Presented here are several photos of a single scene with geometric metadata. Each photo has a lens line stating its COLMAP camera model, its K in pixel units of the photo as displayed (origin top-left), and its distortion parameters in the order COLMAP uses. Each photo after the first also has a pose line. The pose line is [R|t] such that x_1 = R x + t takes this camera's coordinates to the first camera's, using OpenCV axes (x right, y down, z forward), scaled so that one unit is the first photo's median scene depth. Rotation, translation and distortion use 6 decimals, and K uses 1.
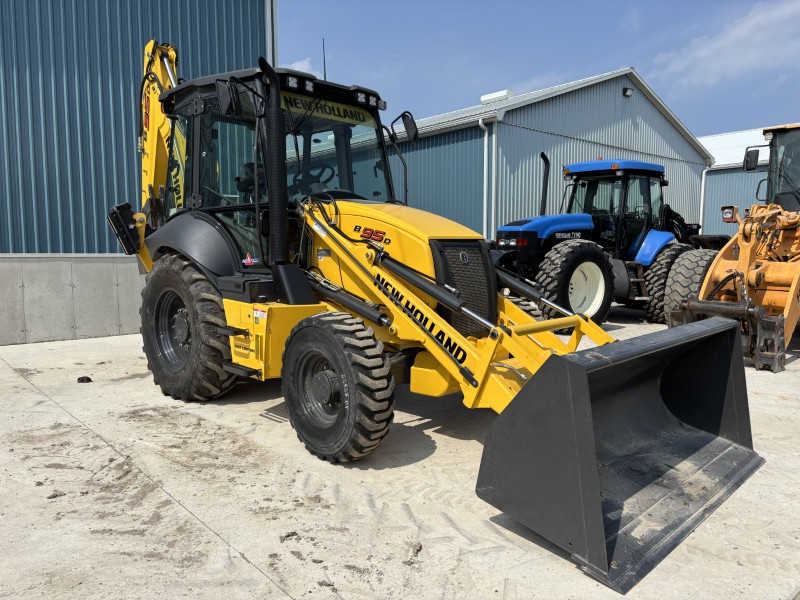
lens RADIAL K [[602.4, 0, 397.3], [0, 602.4, 296.5], [0, 0, 1]] dist [0.021683, -0.005170]
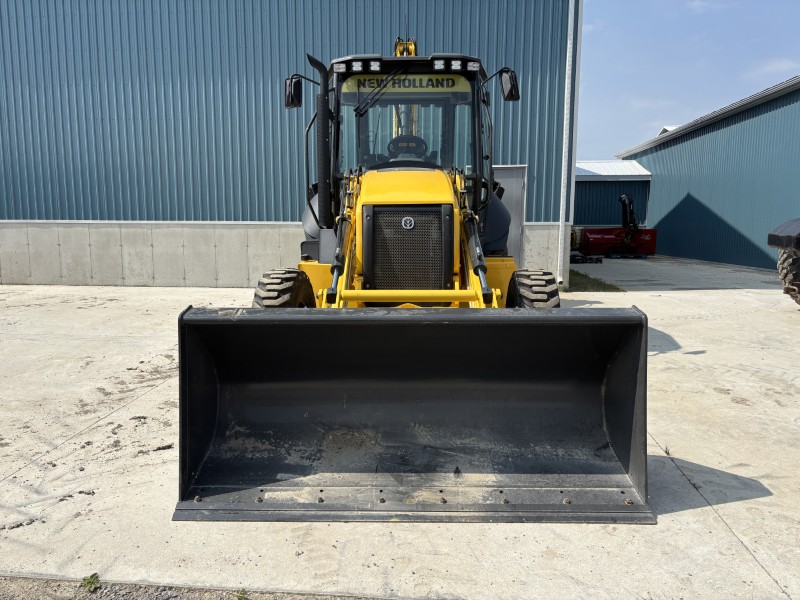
lens RADIAL K [[602.6, 0, 392.7], [0, 602.6, 299.0], [0, 0, 1]] dist [0.019772, 0.002307]
pose [[0.682697, 0.089721, -0.725172, 0.905416], [-0.051495, 0.995873, 0.074734, -0.013988], [0.728885, -0.013678, 0.684500, 0.339680]]
